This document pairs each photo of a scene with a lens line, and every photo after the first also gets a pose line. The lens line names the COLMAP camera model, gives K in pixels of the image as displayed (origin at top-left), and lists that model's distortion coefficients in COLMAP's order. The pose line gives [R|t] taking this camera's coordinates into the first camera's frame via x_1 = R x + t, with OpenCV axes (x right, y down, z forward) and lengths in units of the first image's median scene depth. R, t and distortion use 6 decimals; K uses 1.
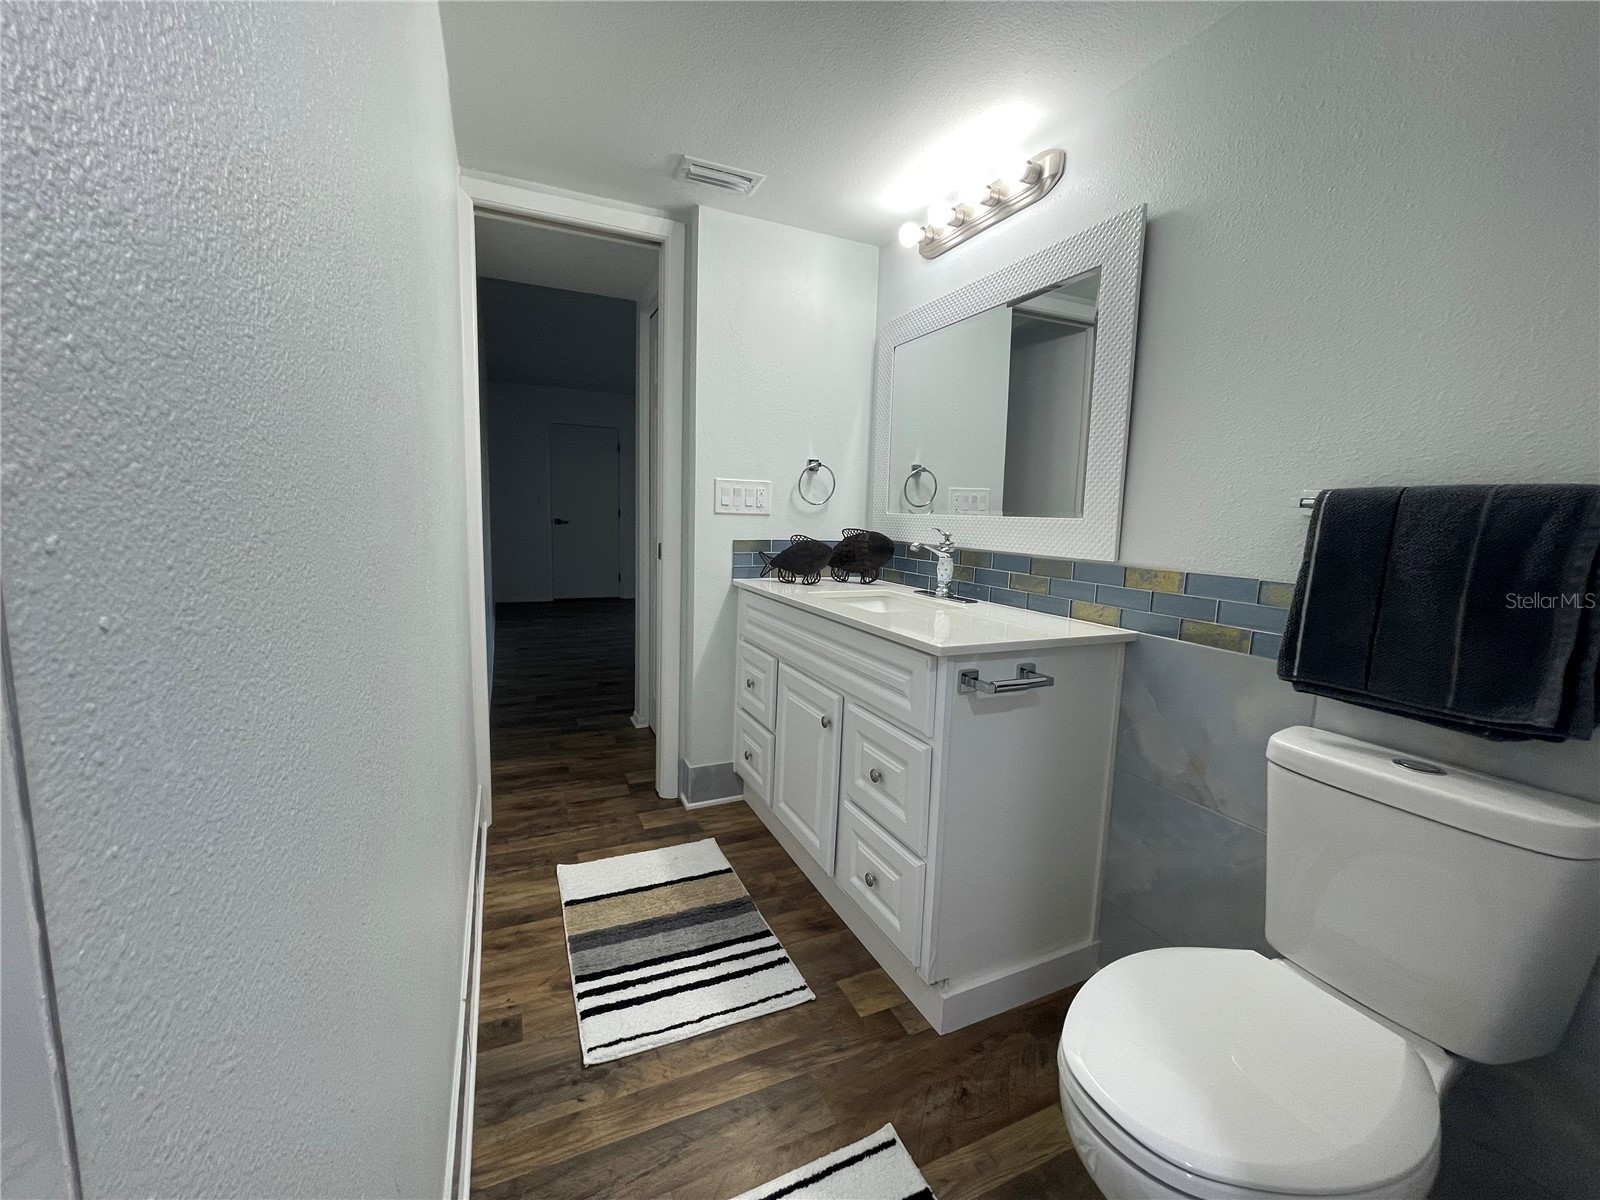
lens RADIAL K [[644.7, 0, 794.1], [0, 644.7, 597.6], [0, 0, 1]] dist [-0.002207, 0.000386]
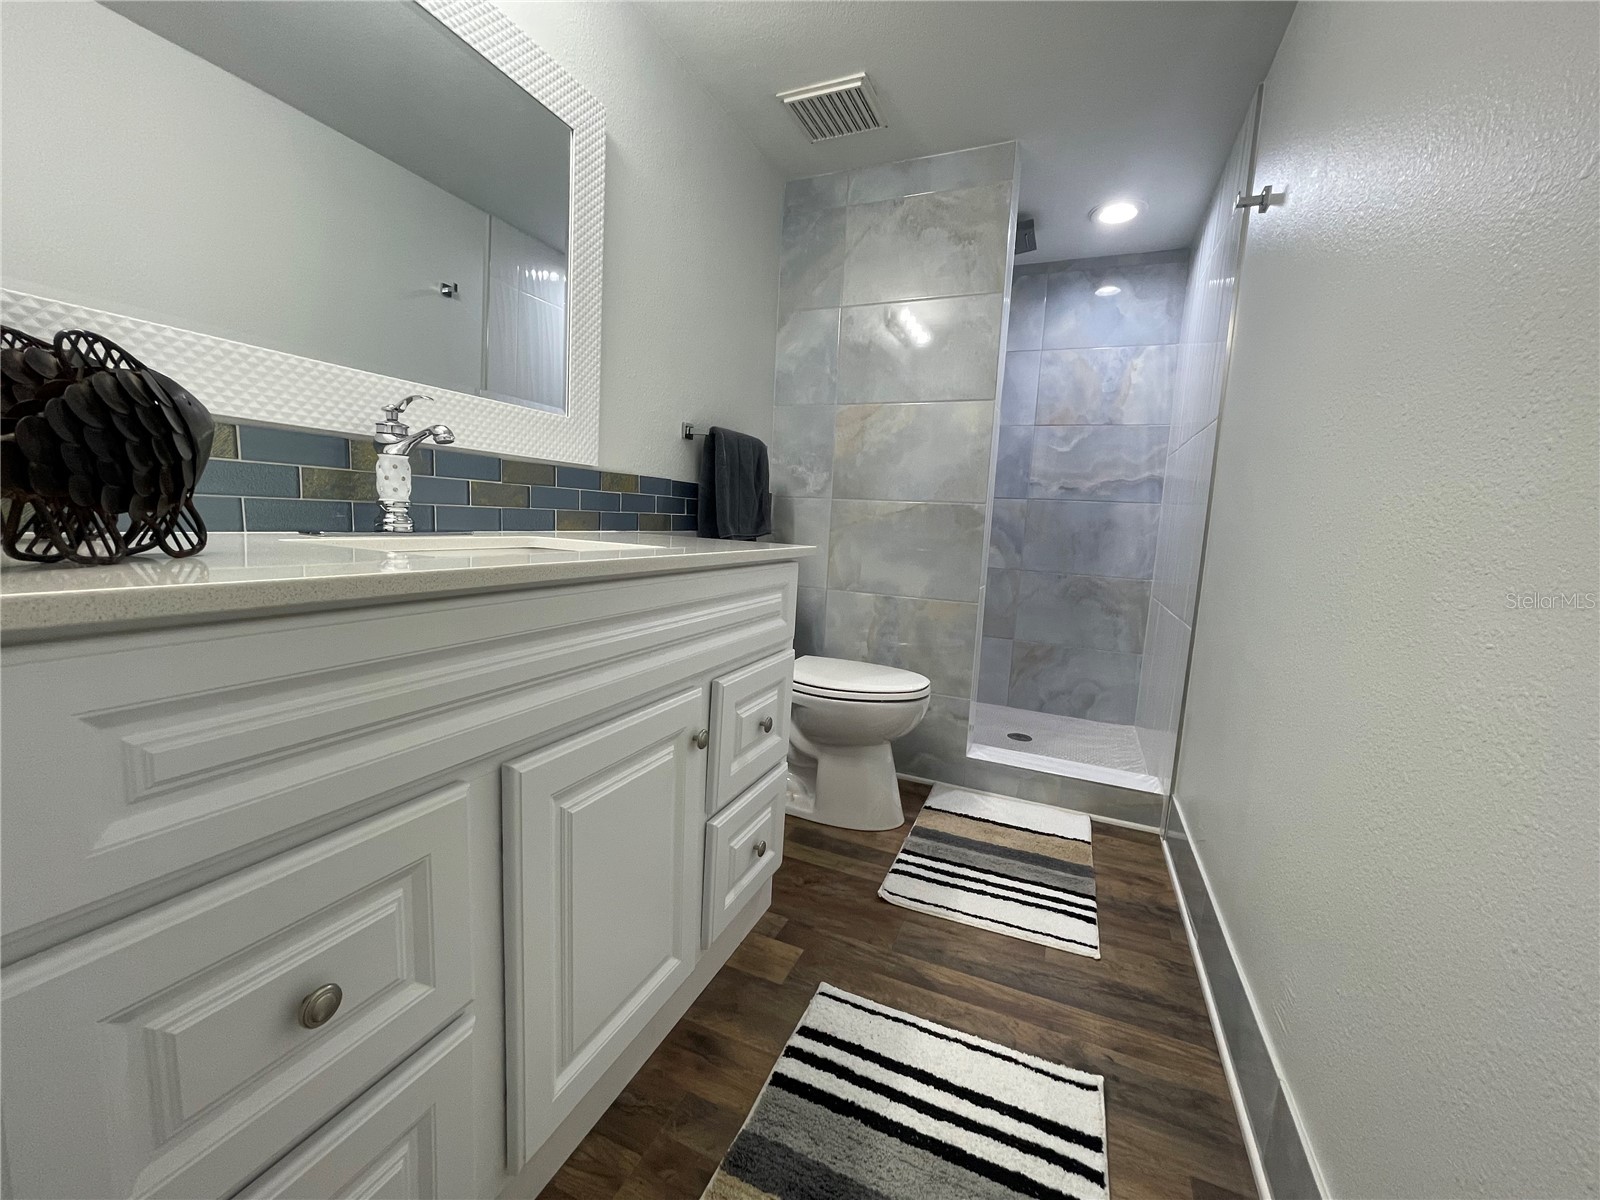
lens RADIAL K [[644.7, 0, 794.1], [0, 644.7, 597.6], [0, 0, 1]] dist [-0.002207, 0.000386]
pose [[-0.666457, -0.158829, 0.728428, -0.554460], [0.026272, 0.971434, 0.235853, -0.098897], [-0.745080, 0.176323, -0.643246, 1.684569]]
